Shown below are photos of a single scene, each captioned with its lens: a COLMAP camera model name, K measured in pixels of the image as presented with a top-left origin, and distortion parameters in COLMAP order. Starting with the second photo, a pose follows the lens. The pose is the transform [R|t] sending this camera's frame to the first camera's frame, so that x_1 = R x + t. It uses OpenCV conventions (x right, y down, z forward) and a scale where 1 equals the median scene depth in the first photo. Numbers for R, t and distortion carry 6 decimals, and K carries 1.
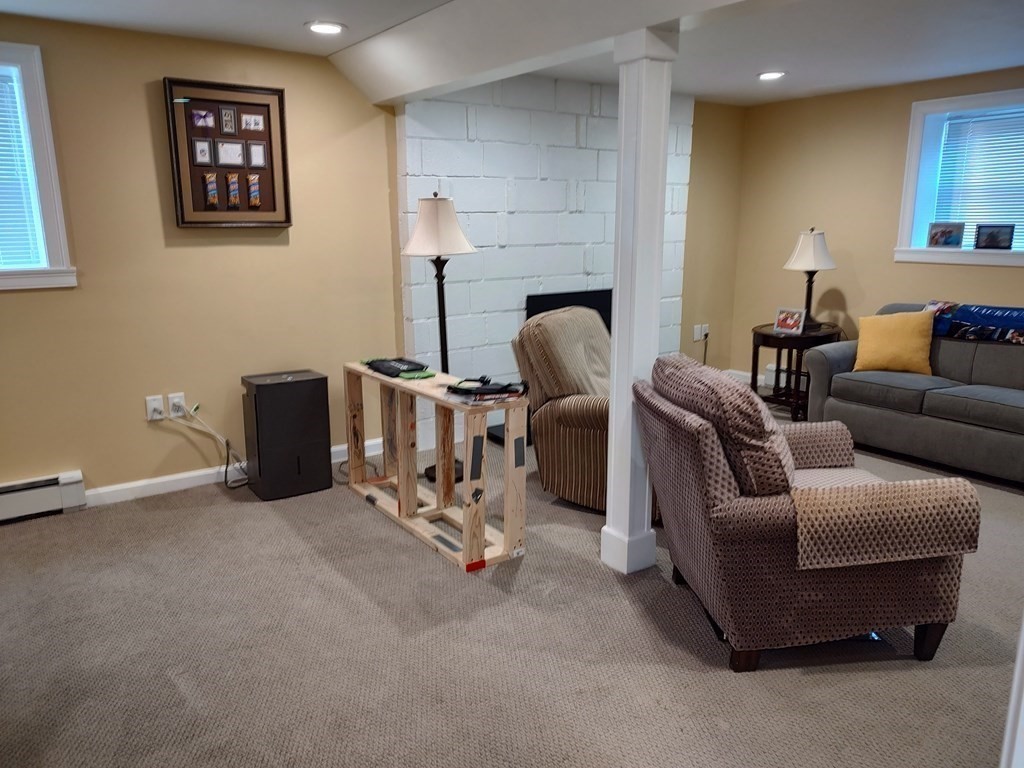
lens RADIAL K [[733.8, 0, 516.9], [0, 733.8, 363.8], [0, 0, 1]] dist [0.027775, -0.023329]
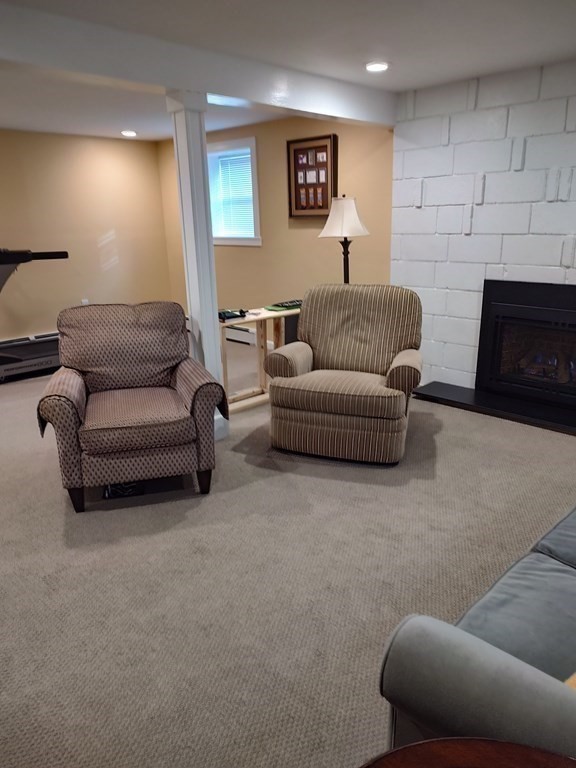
lens RADIAL K [[550.3, 0, 290.0], [0, 550.3, 381.6], [0, 0, 1]] dist [0.027775, -0.023329]
pose [[0.220051, 0.279003, -0.934738, 1.008197], [-0.172822, 0.954218, 0.244133, -0.125631], [0.960057, 0.107822, 0.258195, 0.647303]]
